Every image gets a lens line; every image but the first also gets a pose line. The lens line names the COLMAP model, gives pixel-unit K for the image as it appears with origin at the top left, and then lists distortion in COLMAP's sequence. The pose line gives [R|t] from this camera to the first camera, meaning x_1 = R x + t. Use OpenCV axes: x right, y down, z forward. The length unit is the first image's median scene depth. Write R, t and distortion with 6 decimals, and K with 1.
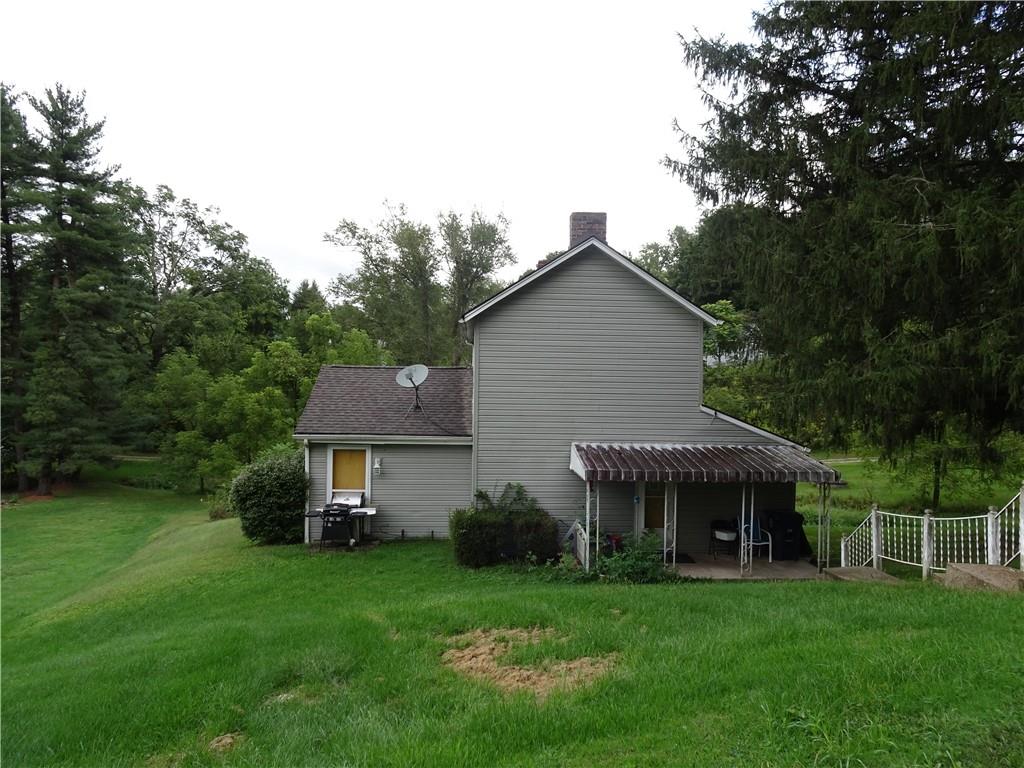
lens RADIAL K [[721.8, 0, 512.0], [0, 721.8, 384.0], [0, 0, 1]] dist [0.004615, 0.006985]
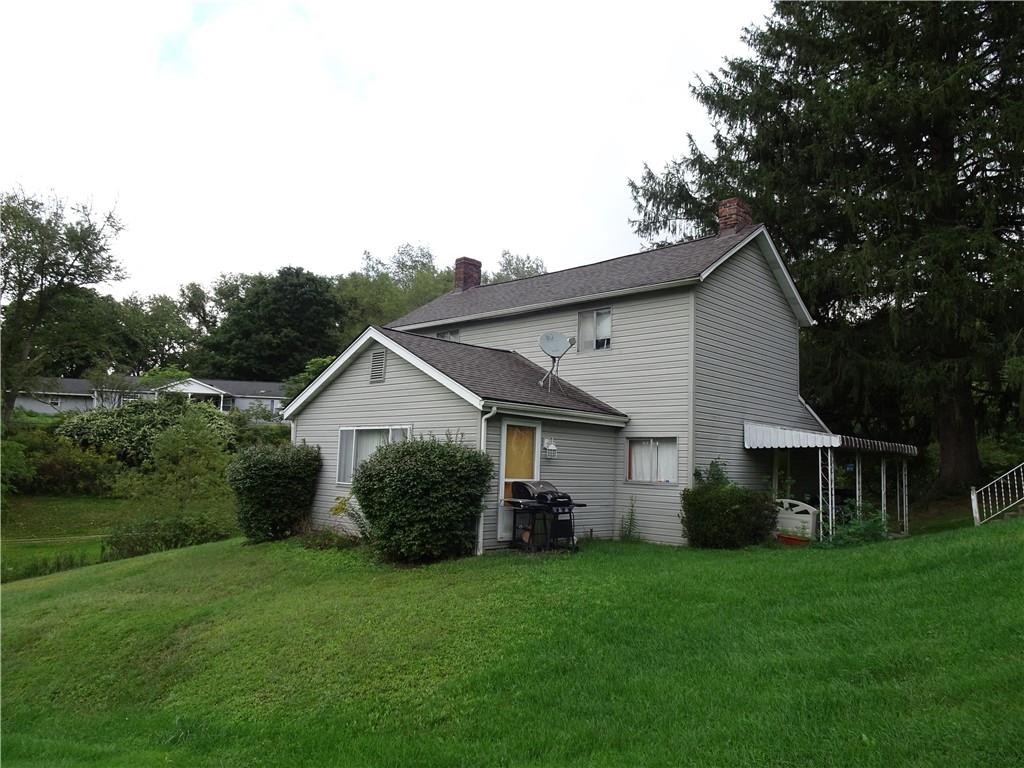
lens RADIAL K [[722.3, 0, 507.0], [0, 722.3, 379.5], [0, 0, 1]] dist [0.009229, 0.004254]
pose [[0.735213, 0.091505, 0.671631, -0.755403], [-0.011140, 0.992343, -0.123006, 0.136795], [-0.677744, 0.082953, 0.730603, 0.449519]]
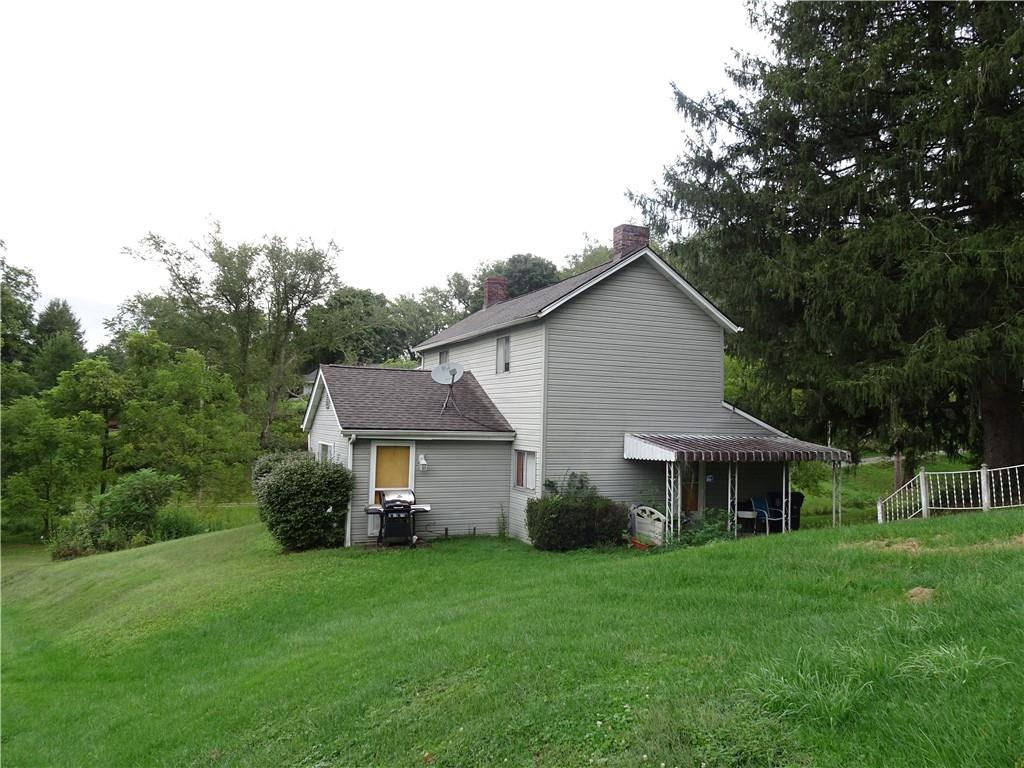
lens RADIAL K [[721.8, 0, 512.0], [0, 721.8, 384.0], [0, 0, 1]] dist [0.004615, 0.006985]
pose [[0.939536, 0.023534, 0.341641, -0.408593], [-0.001903, 0.997979, -0.063511, 0.069437], [-0.342446, 0.059020, 0.937682, 0.037476]]
